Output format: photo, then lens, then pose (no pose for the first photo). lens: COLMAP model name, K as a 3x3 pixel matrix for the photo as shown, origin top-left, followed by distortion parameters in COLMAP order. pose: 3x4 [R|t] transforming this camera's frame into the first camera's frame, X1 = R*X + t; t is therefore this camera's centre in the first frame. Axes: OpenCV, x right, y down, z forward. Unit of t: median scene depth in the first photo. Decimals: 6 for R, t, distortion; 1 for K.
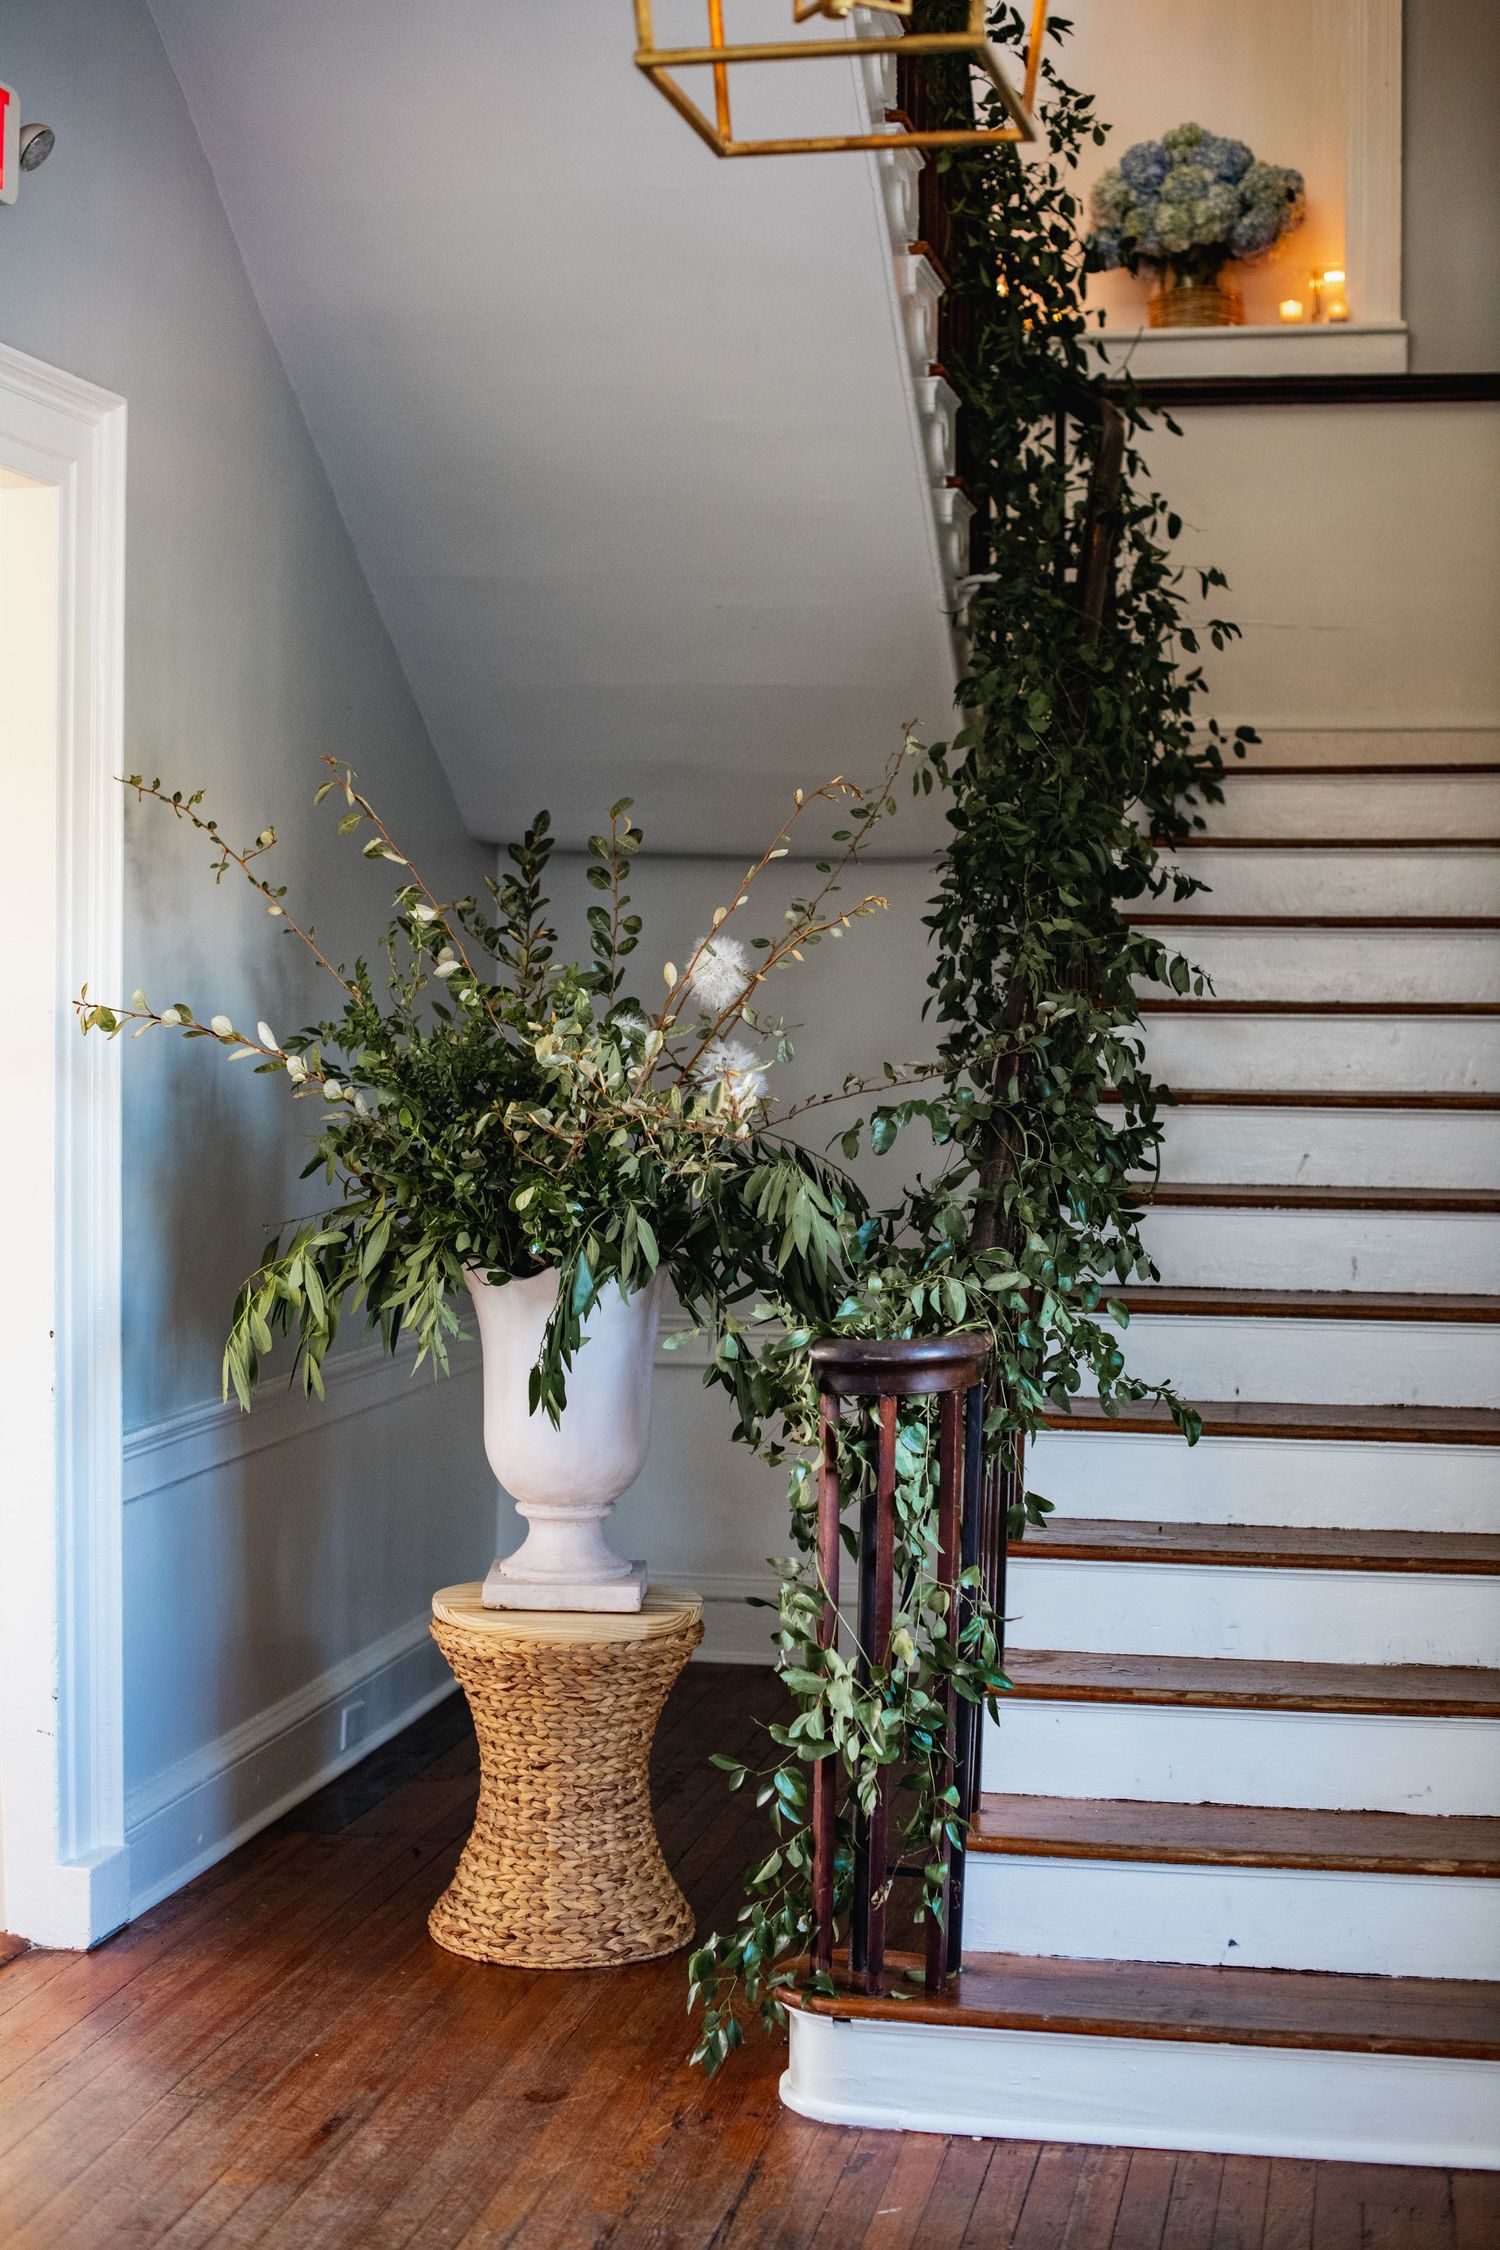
lens RADIAL K [[3270.9, 0, 750.0], [0, 3270.9, 1125.0], [0, 0, 1]] dist [-0.157225, 0.125314]
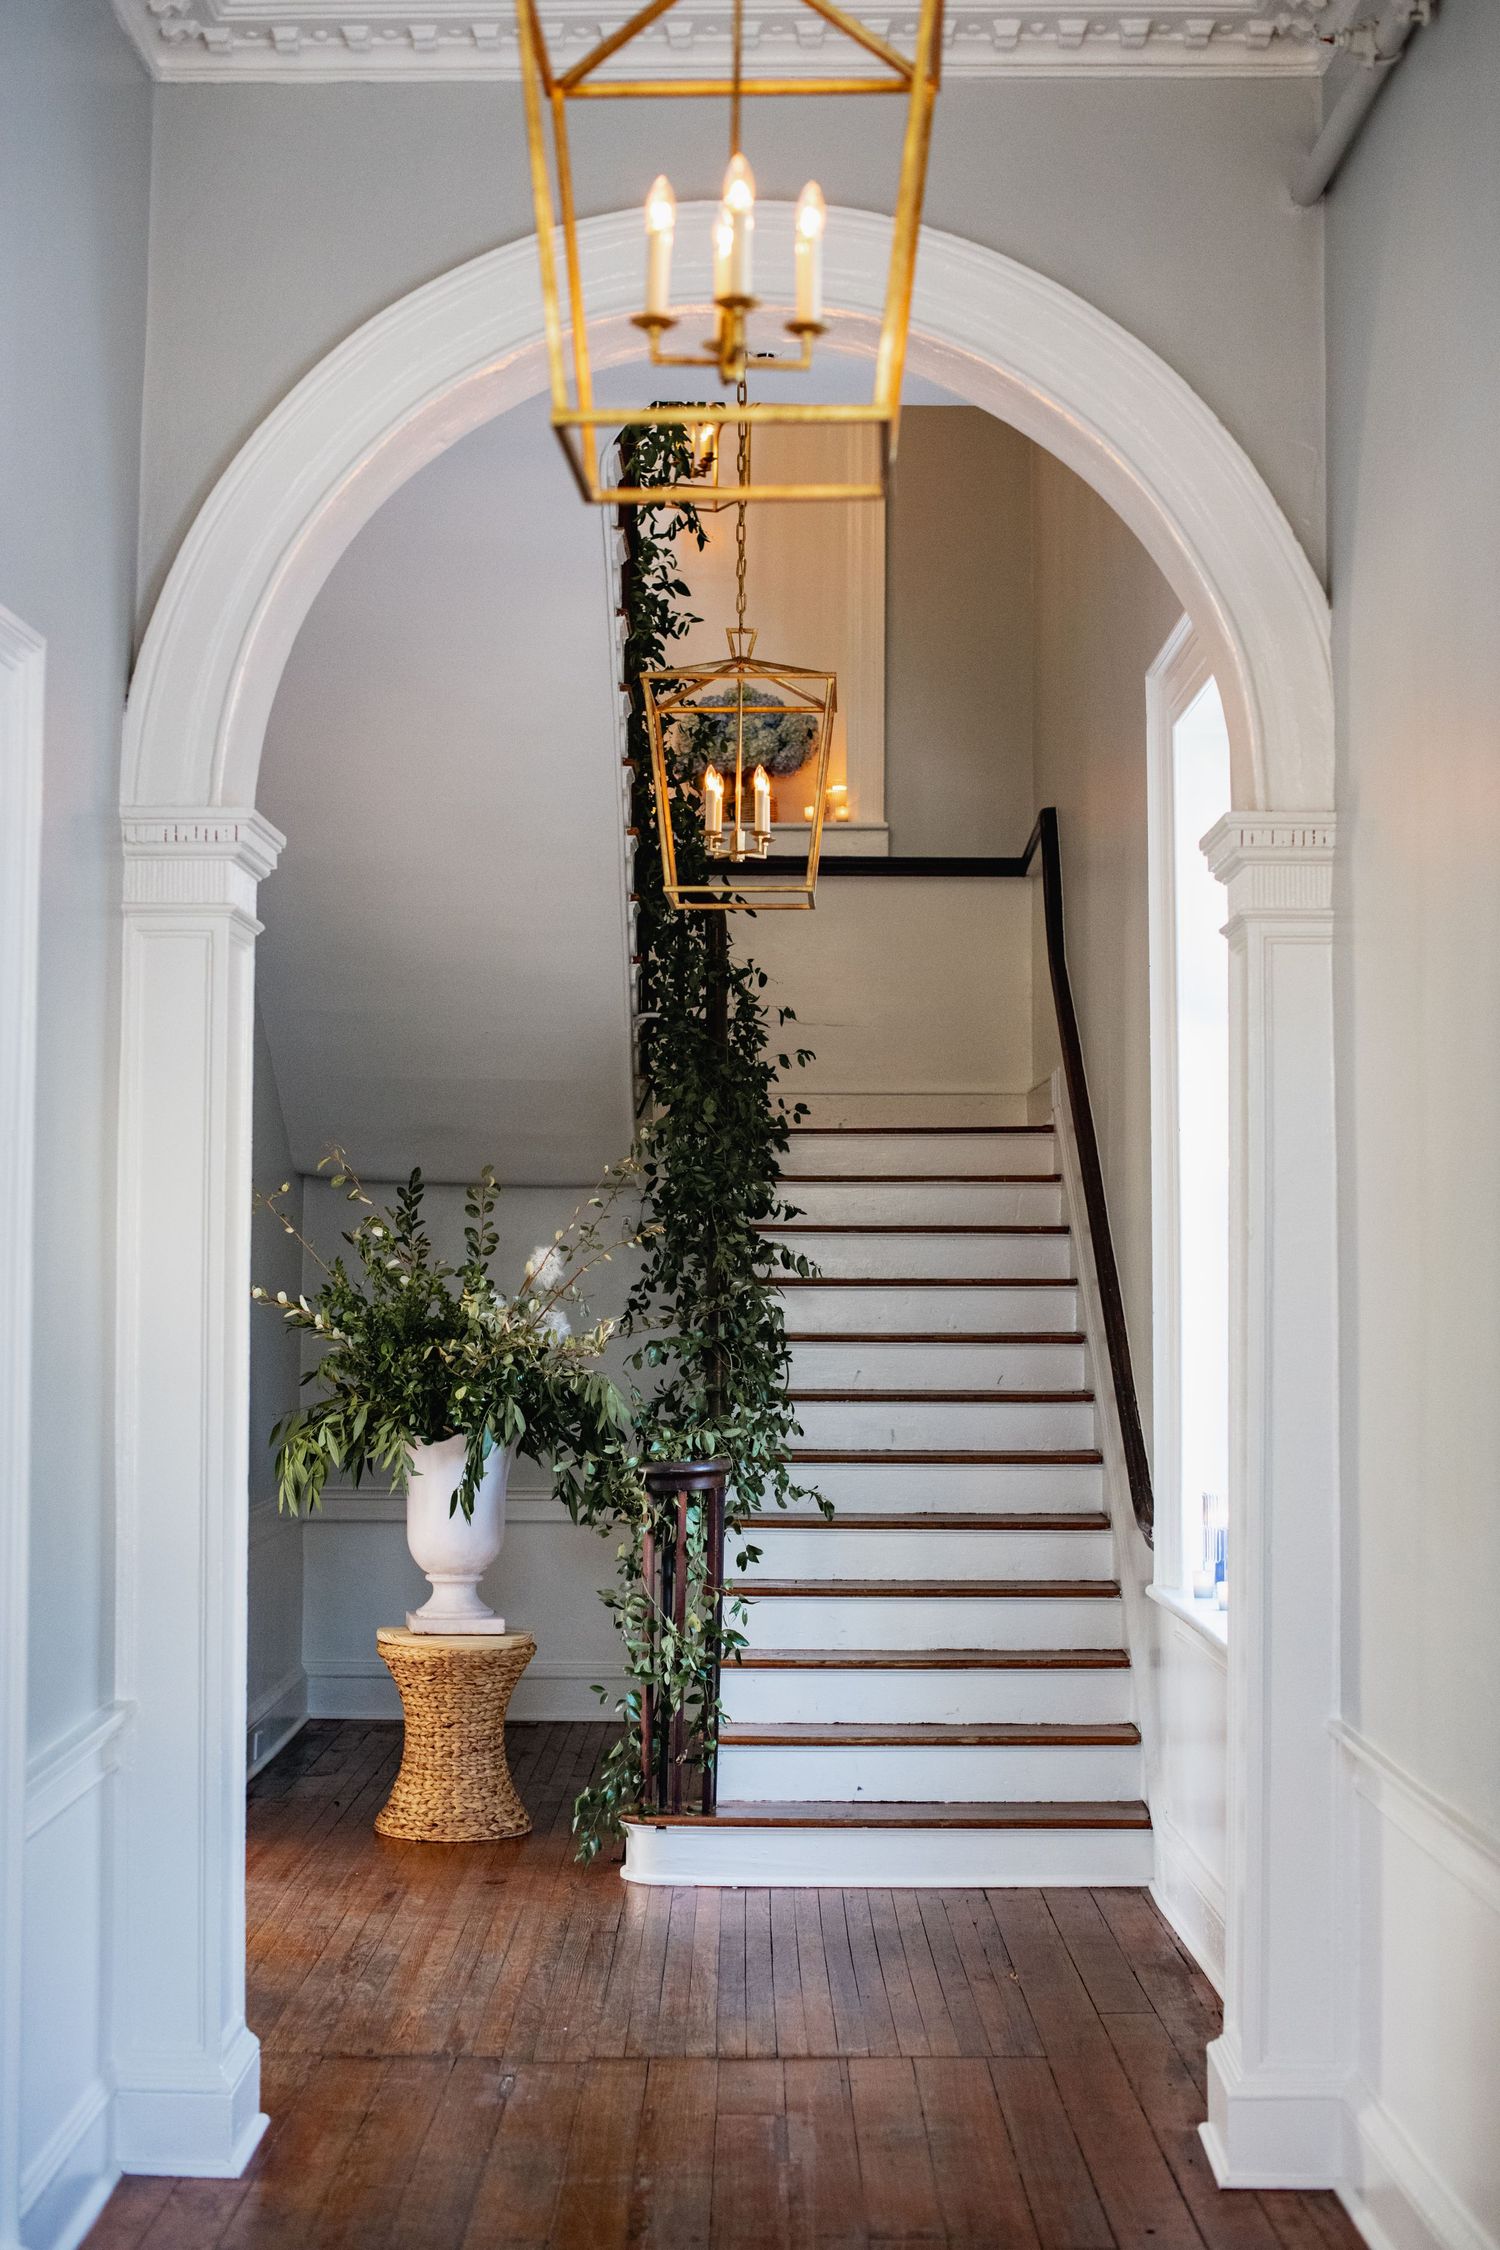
lens RADIAL K [[3270.9, 0, 750.0], [0, 3270.9, 1125.0], [0, 0, 1]] dist [-0.157225, 0.125314]
pose [[0.981702, 0.003347, 0.190395, -0.238034], [0.011857, 0.996831, -0.078661, 0.017345], [-0.190055, 0.079479, 0.978551, -0.746656]]
